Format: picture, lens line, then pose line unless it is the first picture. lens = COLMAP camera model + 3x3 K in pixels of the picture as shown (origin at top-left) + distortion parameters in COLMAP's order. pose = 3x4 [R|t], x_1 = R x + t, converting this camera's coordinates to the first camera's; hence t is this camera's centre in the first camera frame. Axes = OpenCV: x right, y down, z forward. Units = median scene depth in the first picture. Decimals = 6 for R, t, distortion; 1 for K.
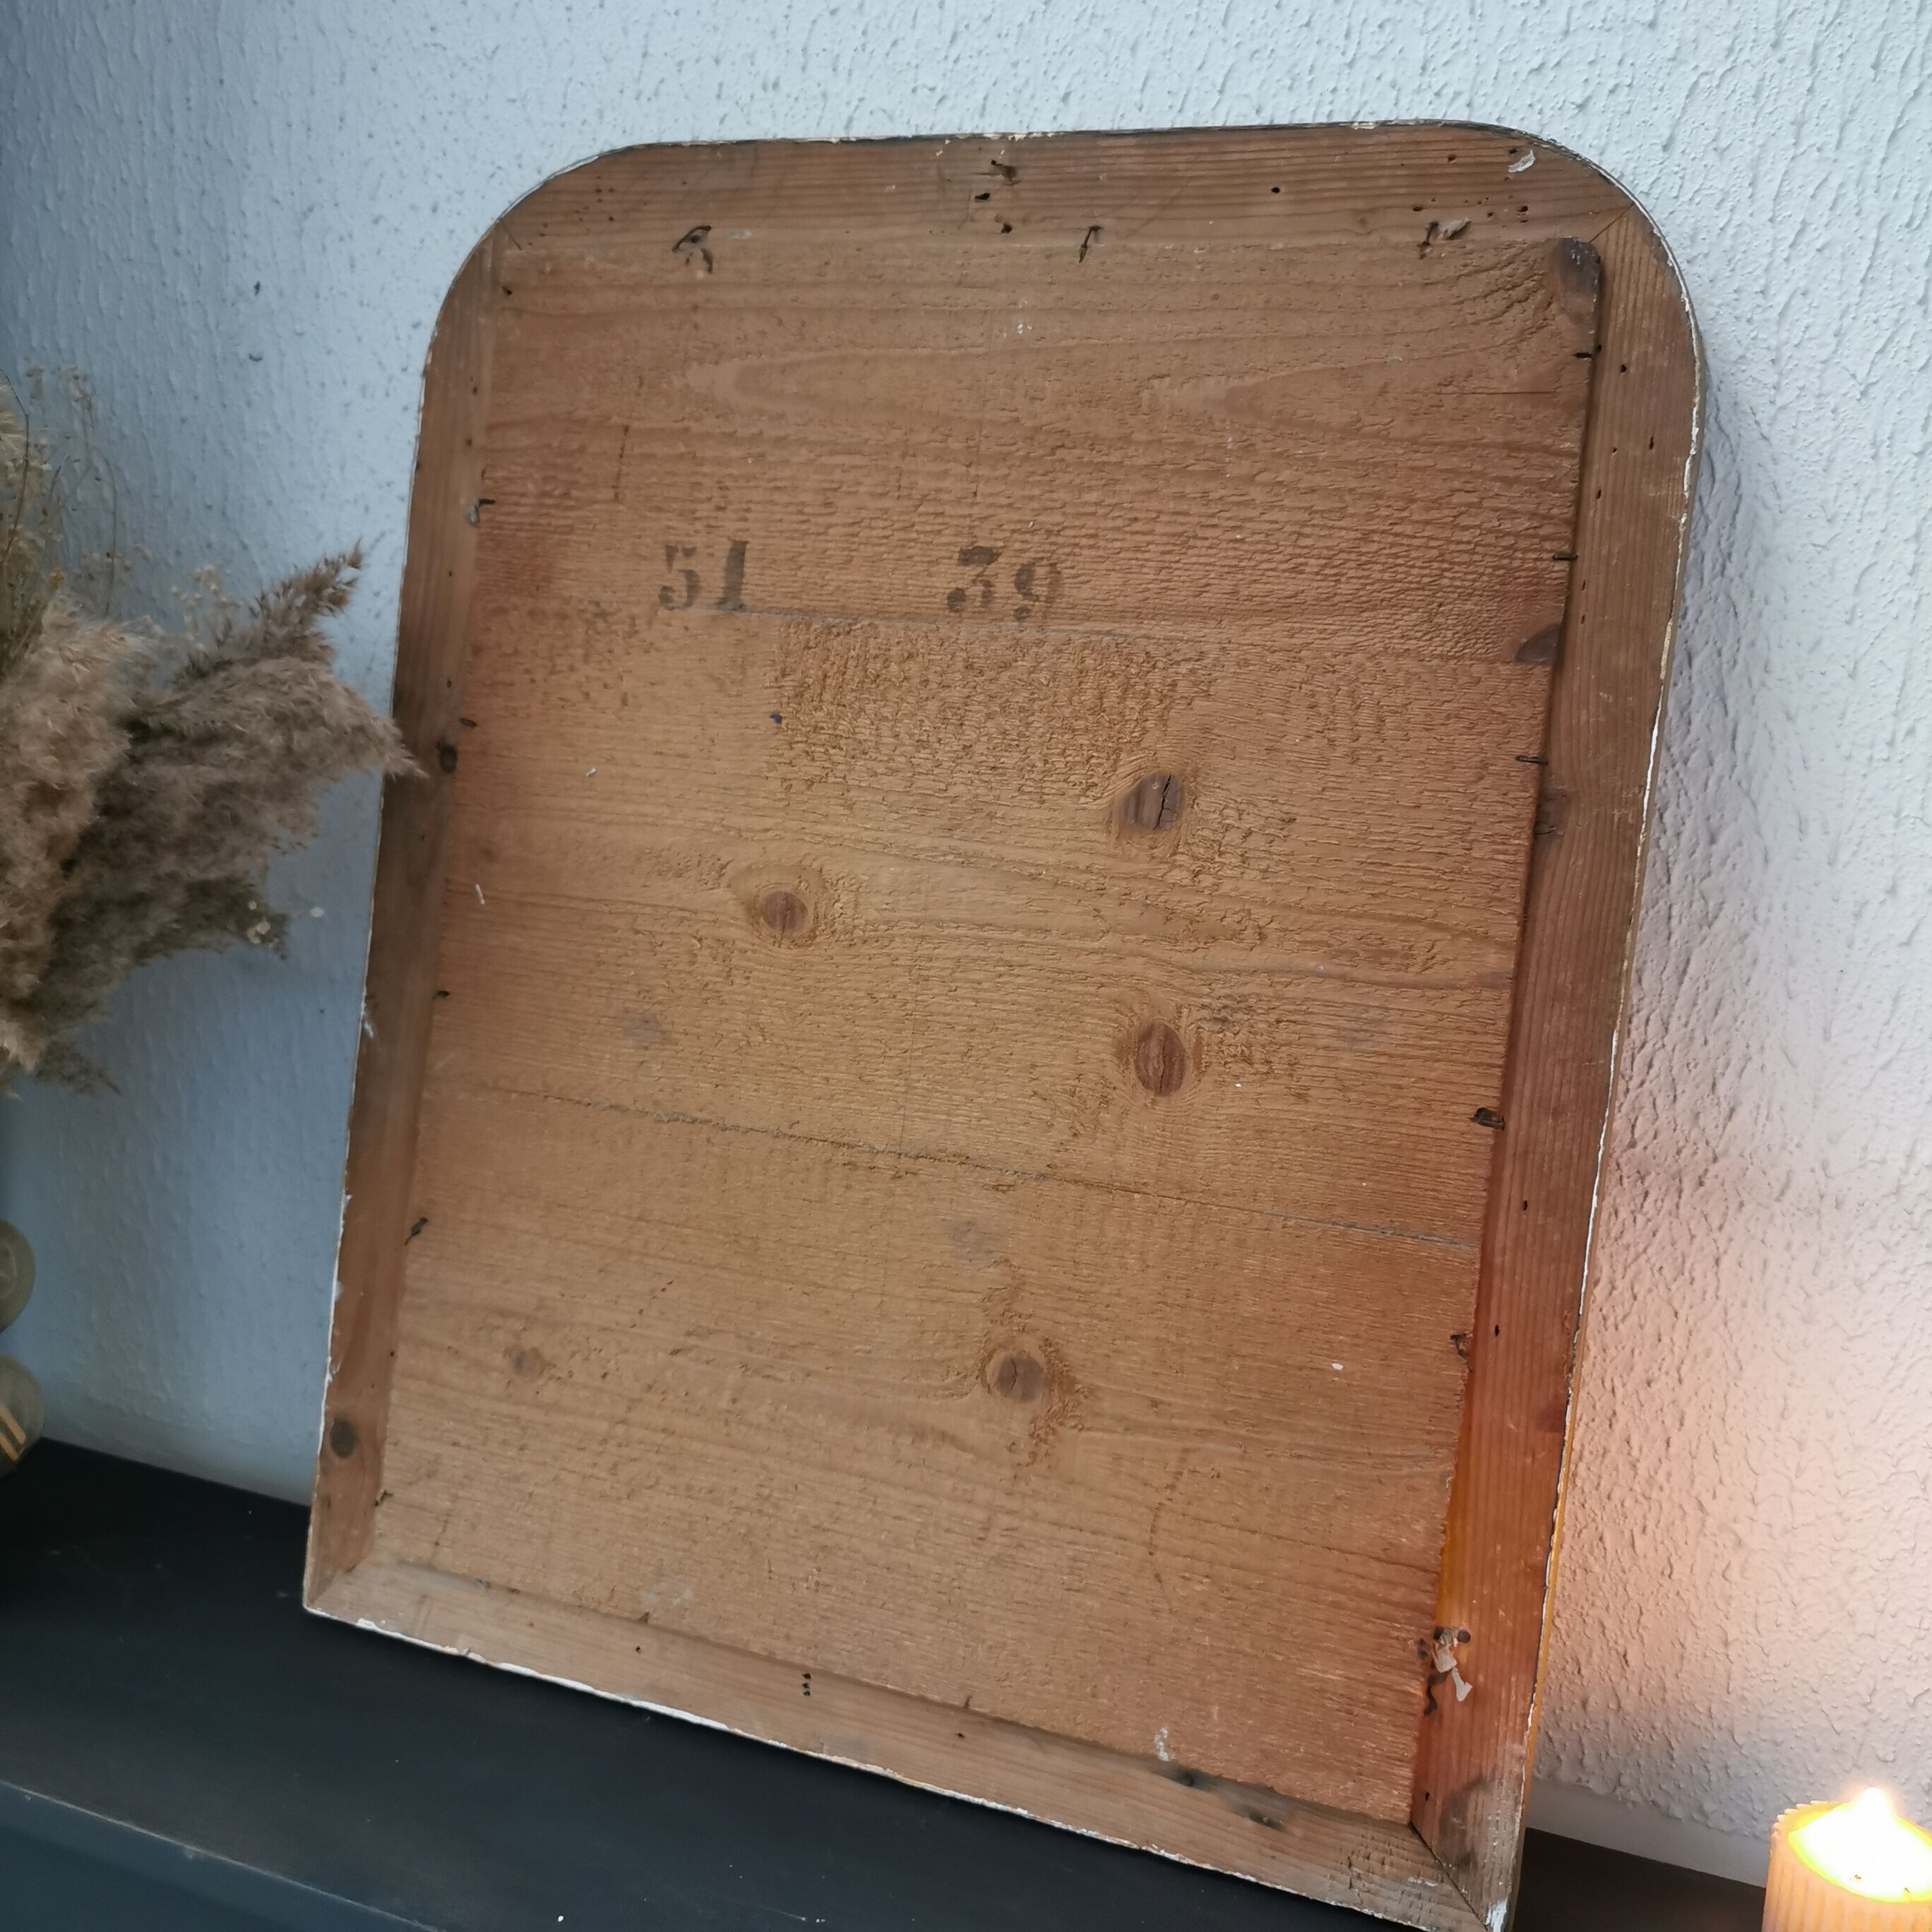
lens RADIAL K [[1956.8, 0, 973.5], [0, 1956.8, 943.5], [0, 0, 1]] dist [0.039859, -0.036378]
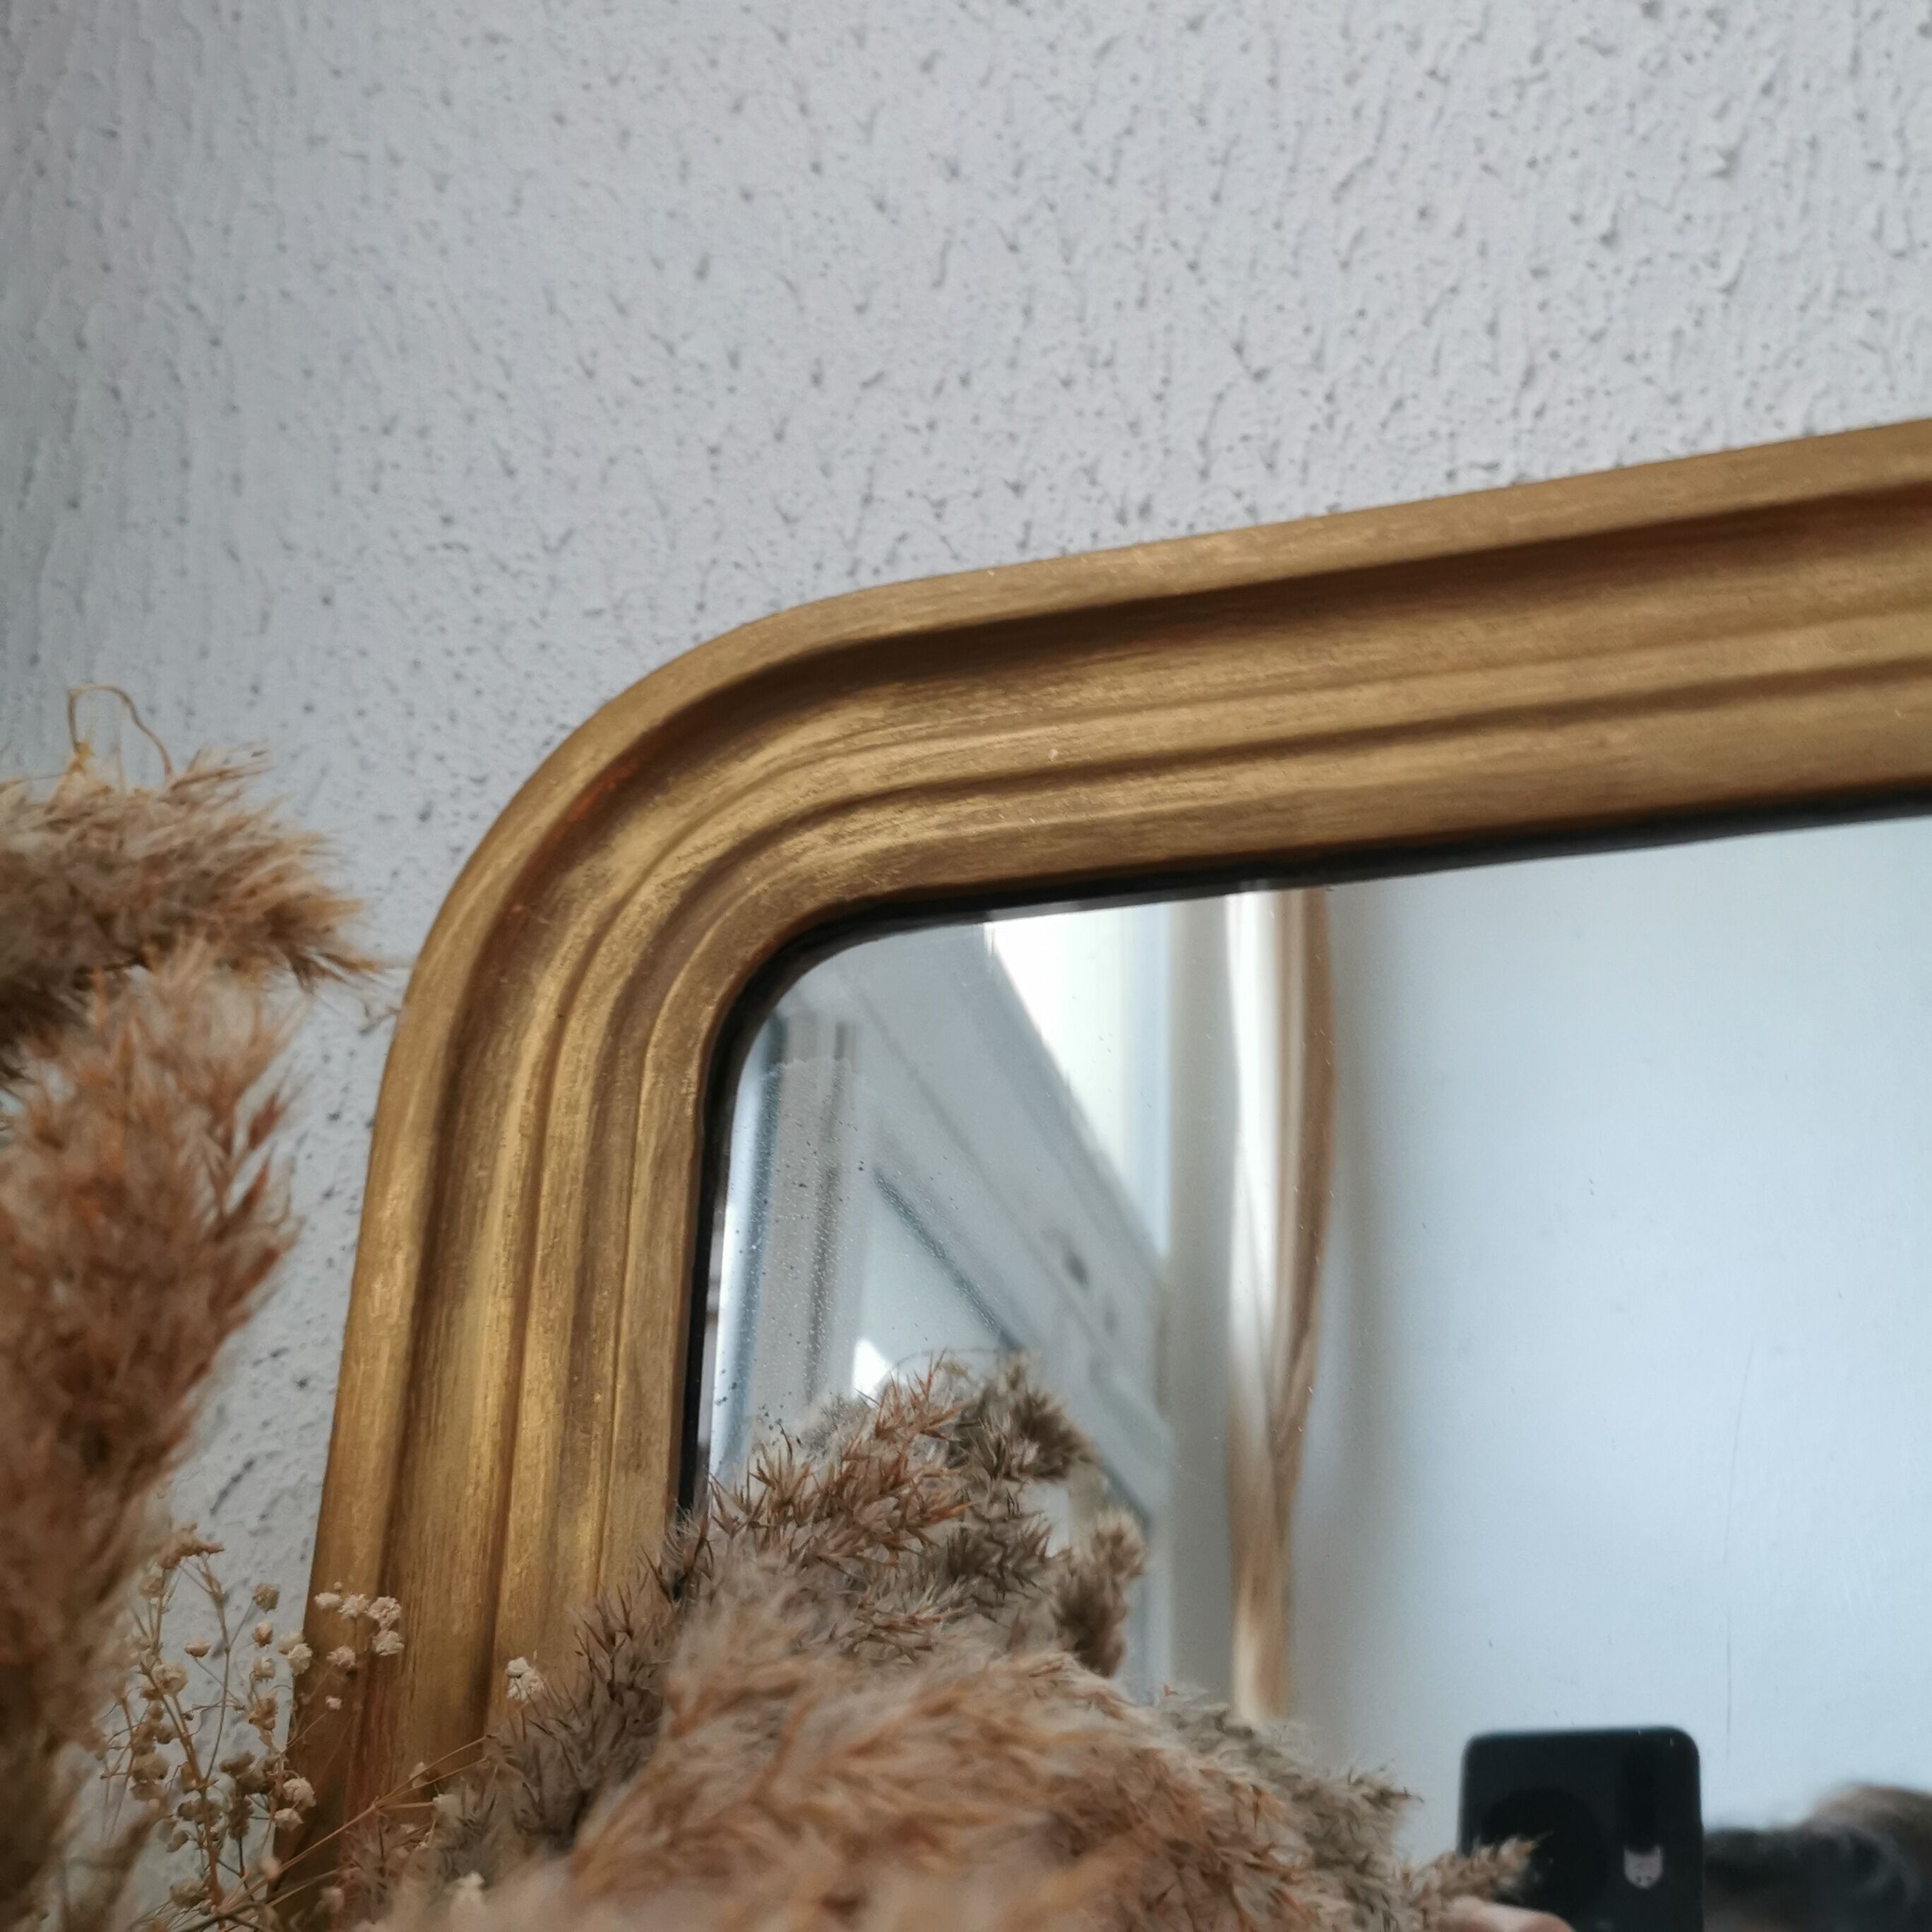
lens RADIAL K [[2058.2, 0, 1009.8], [0, 2058.2, 956.2], [0, 0, 1]] dist [0.033725, -0.043066]
pose [[0.995762, -0.036732, 0.084309, -0.211179], [0.071644, 0.884630, -0.460758, -0.103244], [-0.057658, 0.464846, 0.883512, 0.668957]]
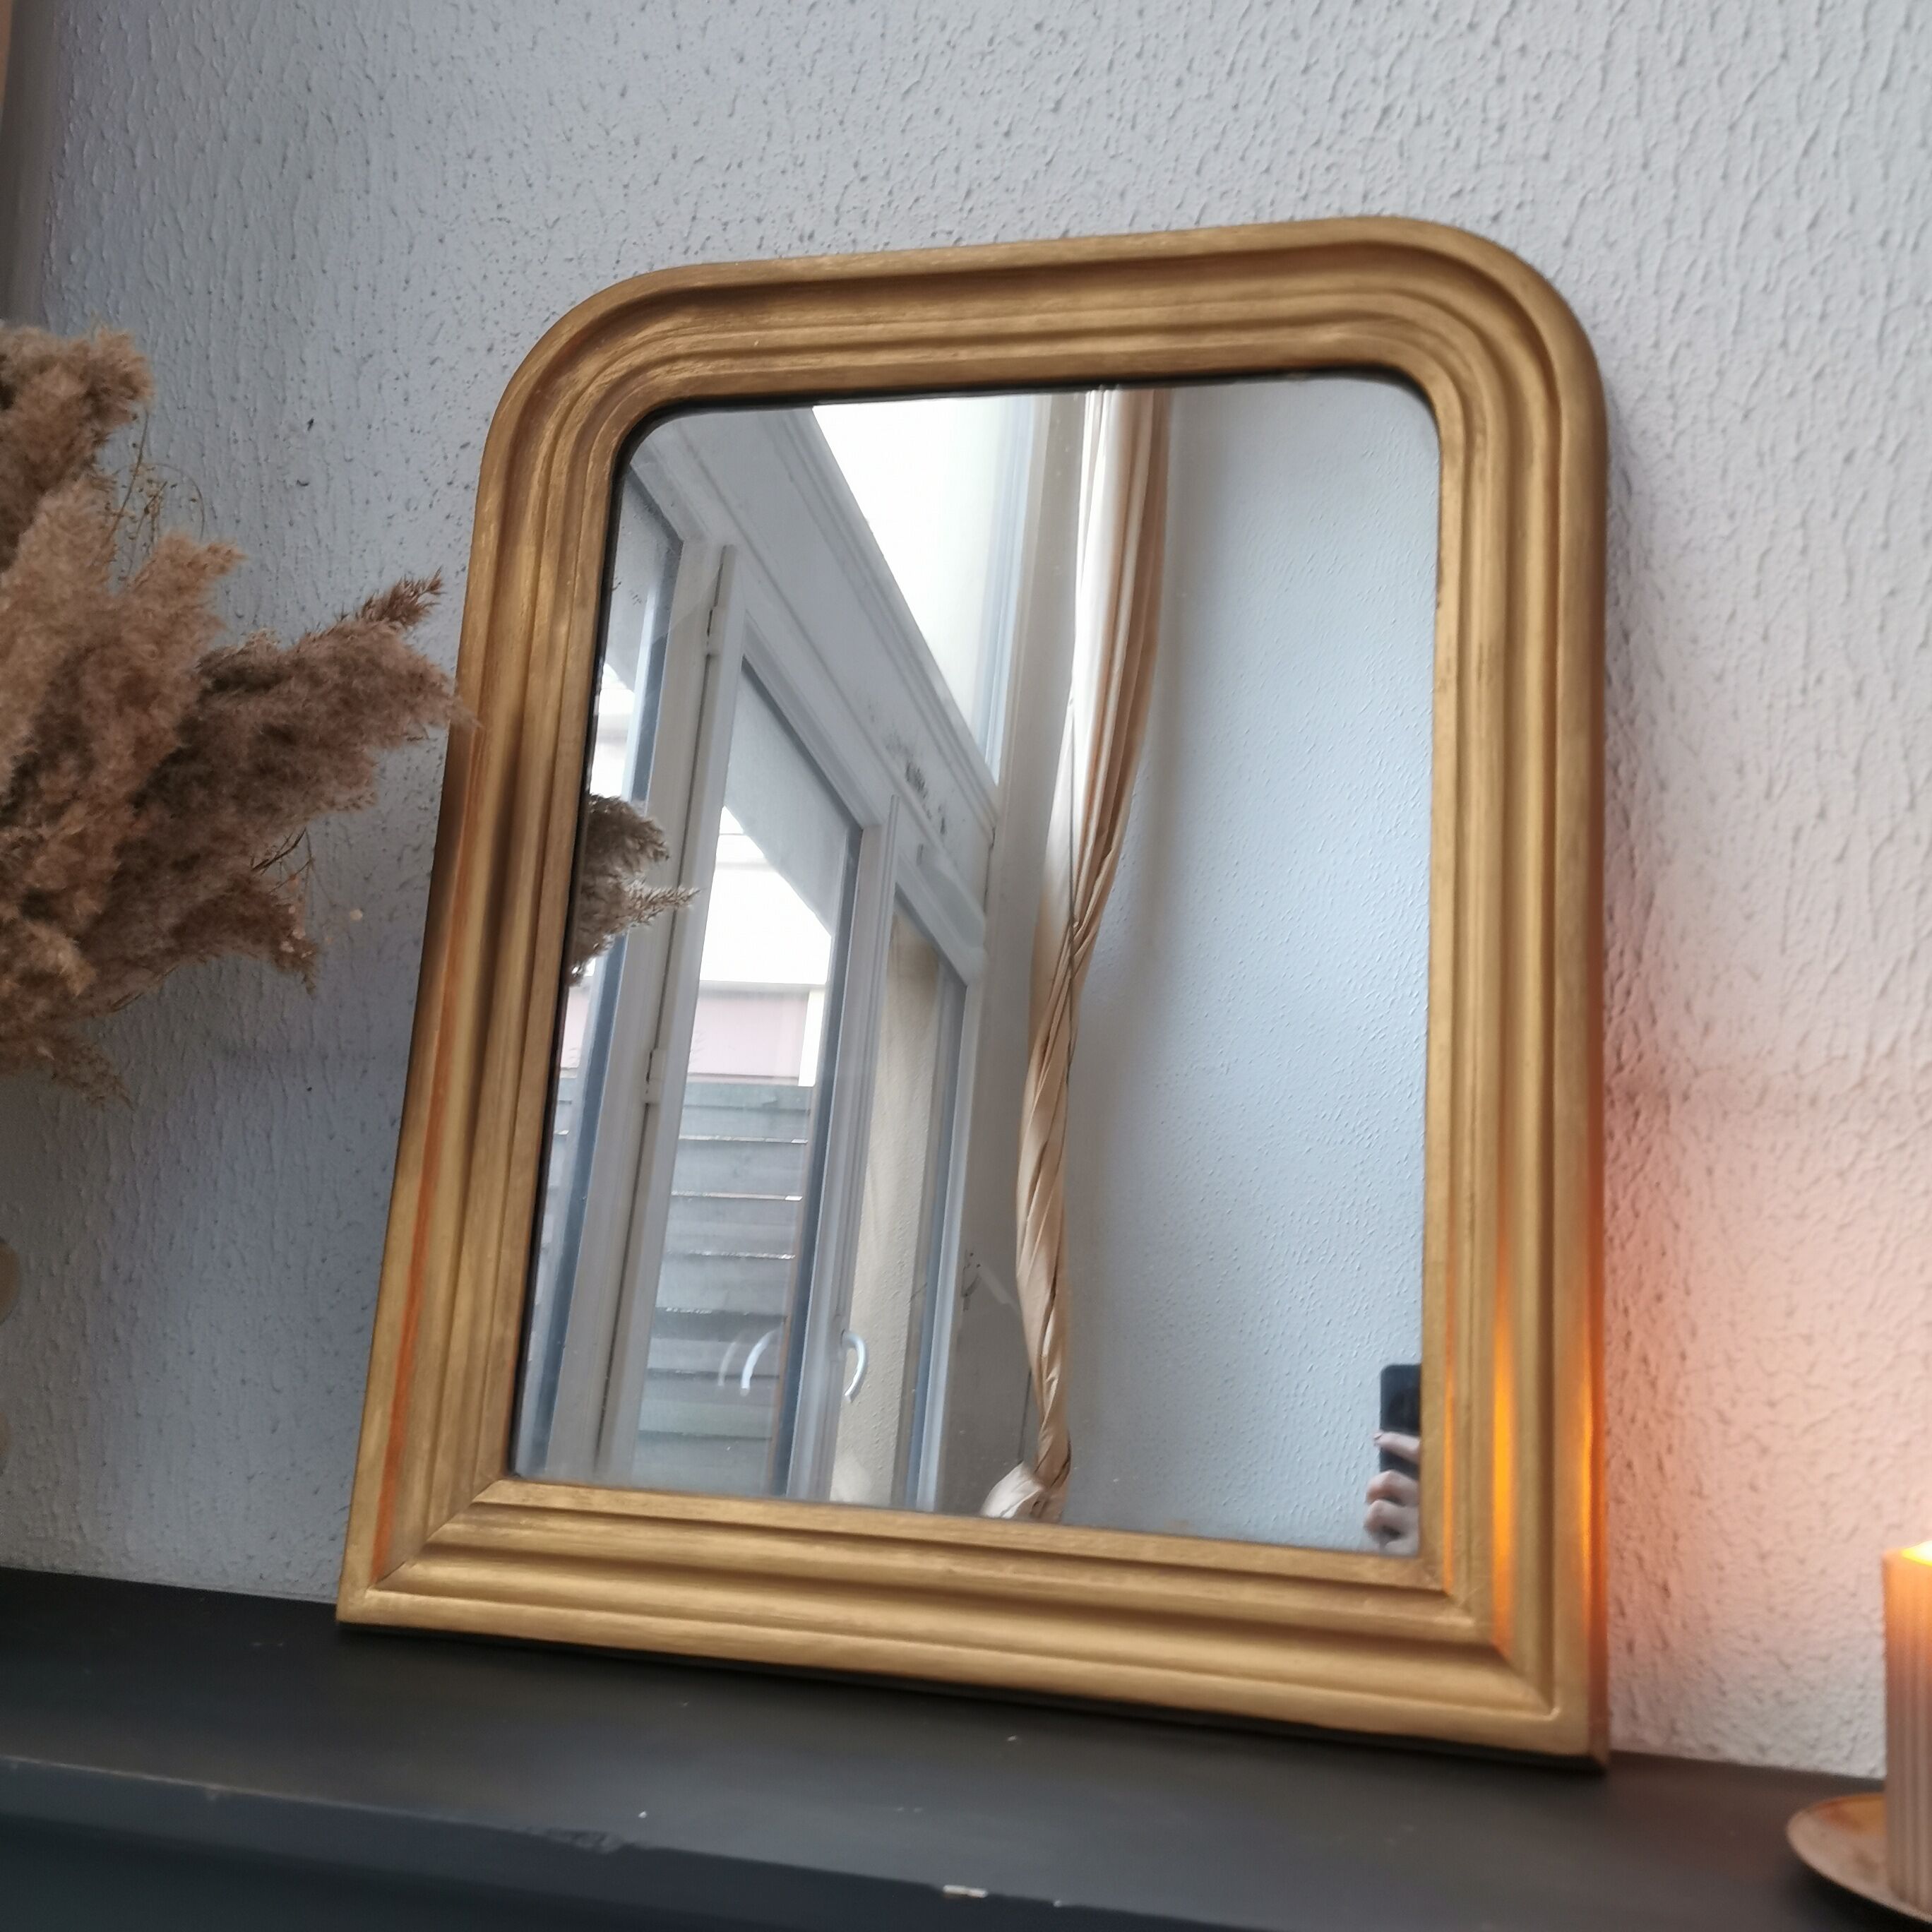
lens RADIAL K [[1944.3, 0, 975.3], [0, 1944.3, 923.5], [0, 0, 1]] dist [0.064778, -0.058777]
pose [[0.993140, 0.009405, 0.116555, -0.155407], [0.023916, 0.959351, -0.281202, 0.337417], [-0.114461, 0.282060, 0.952544, -0.019926]]
